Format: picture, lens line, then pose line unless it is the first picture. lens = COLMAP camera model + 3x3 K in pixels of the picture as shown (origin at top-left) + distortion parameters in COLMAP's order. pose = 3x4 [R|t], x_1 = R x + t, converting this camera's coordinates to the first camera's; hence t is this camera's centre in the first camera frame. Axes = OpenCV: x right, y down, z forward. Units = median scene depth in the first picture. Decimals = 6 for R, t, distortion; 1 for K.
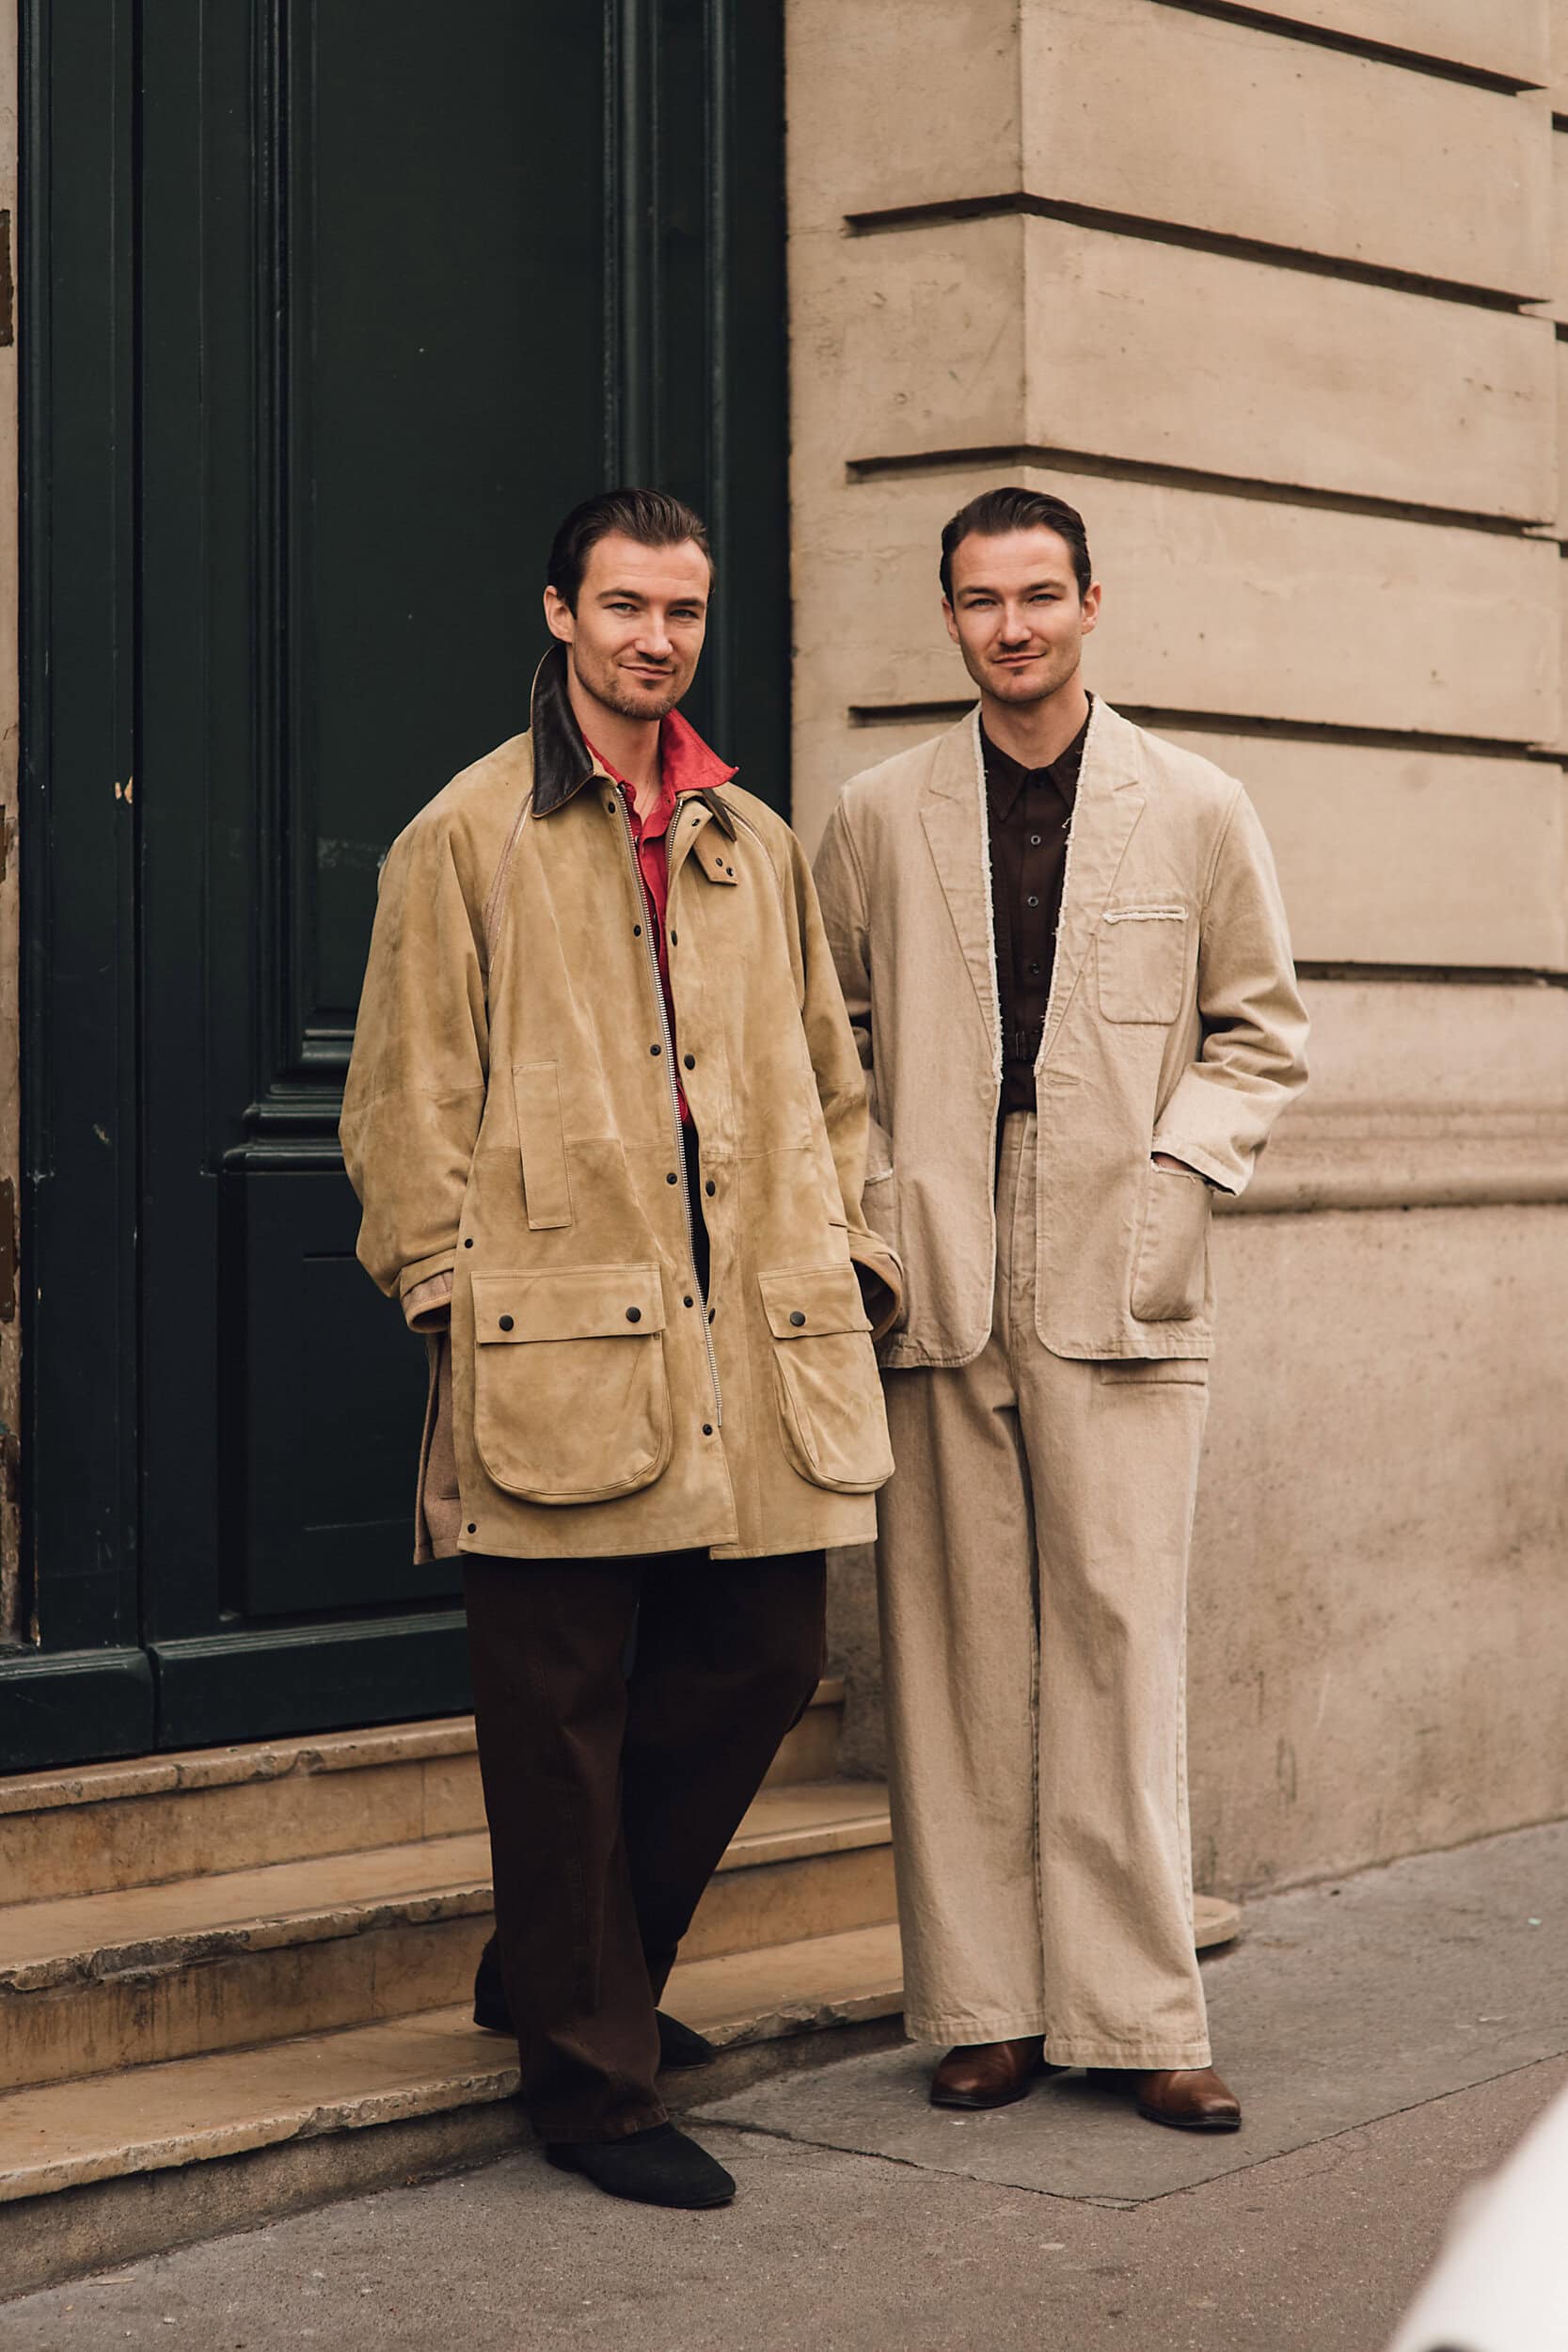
lens RADIAL K [[5661.6, 0, 786.7], [0, 5661.6, 792.5], [0, 0, 1]] dist [-0.006251, -0.240960]
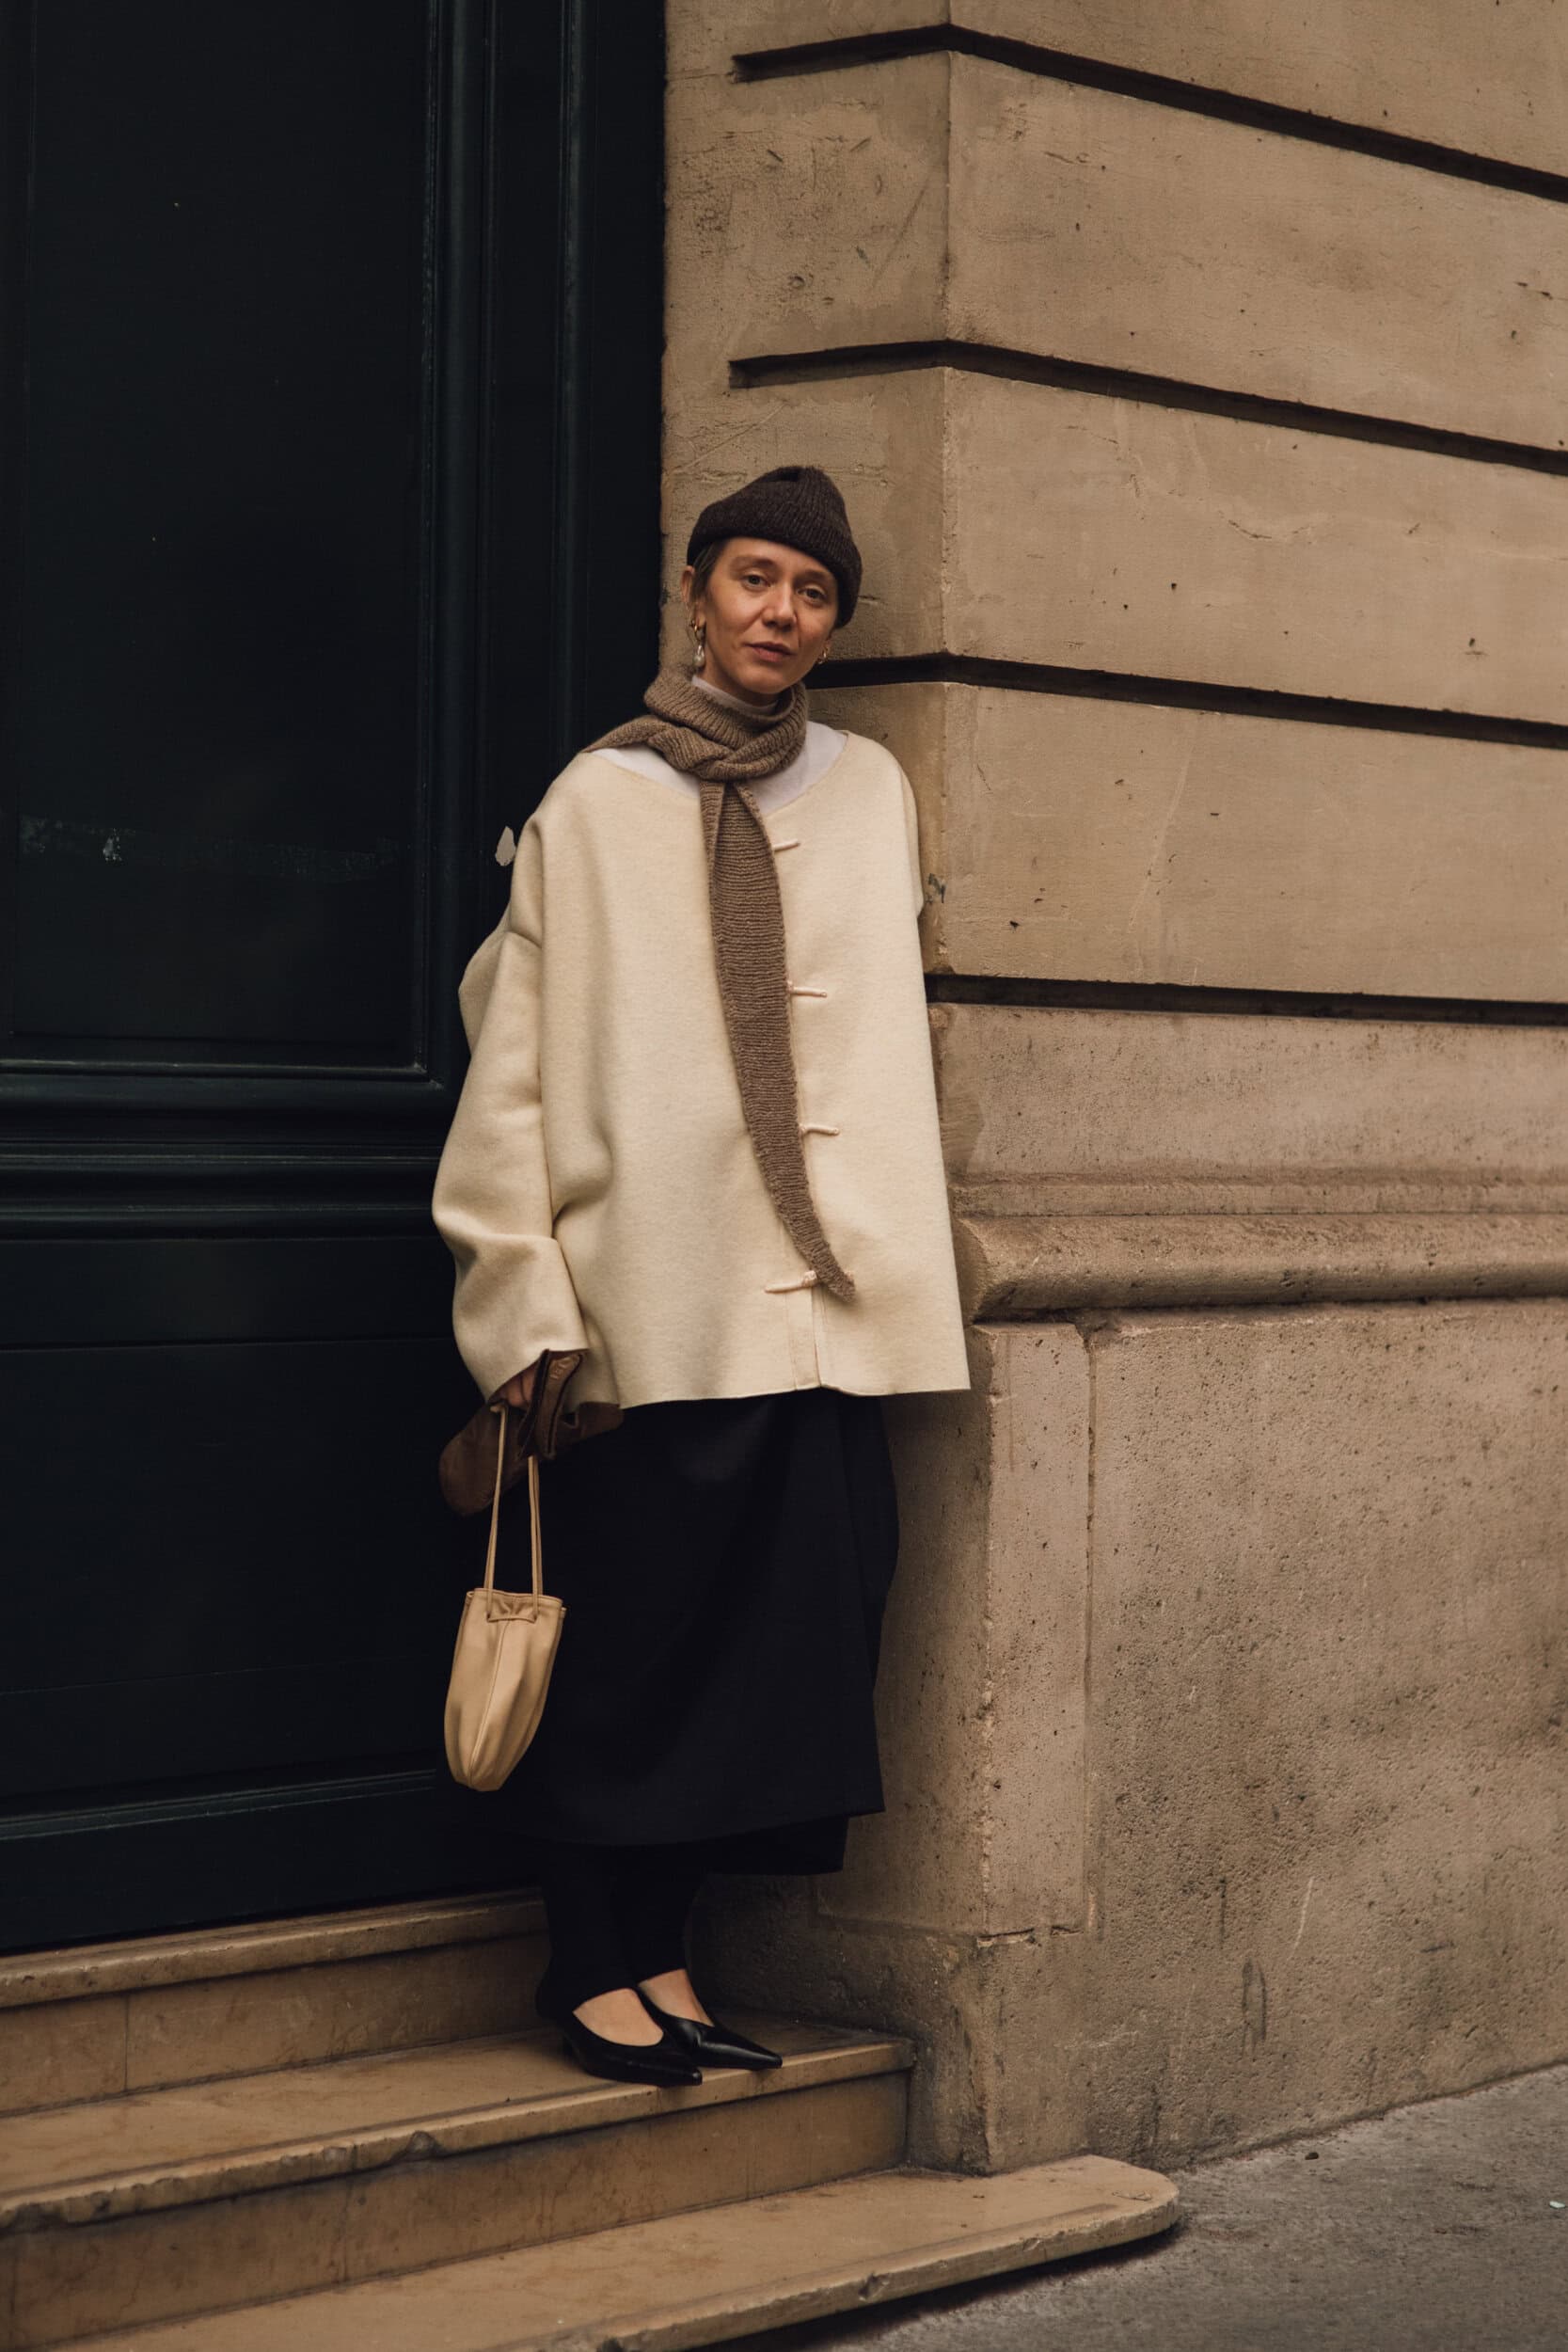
lens RADIAL K [[5661.6, 0, 786.7], [0, 5661.6, 792.5], [0, 0, 1]] dist [-0.006251, -0.240960]
pose [[0.999459, 0.016157, -0.028644, 0.042477], [-0.016226, 0.999866, -0.002208, 0.004374], [0.028605, 0.002671, 0.999587, 0.197246]]
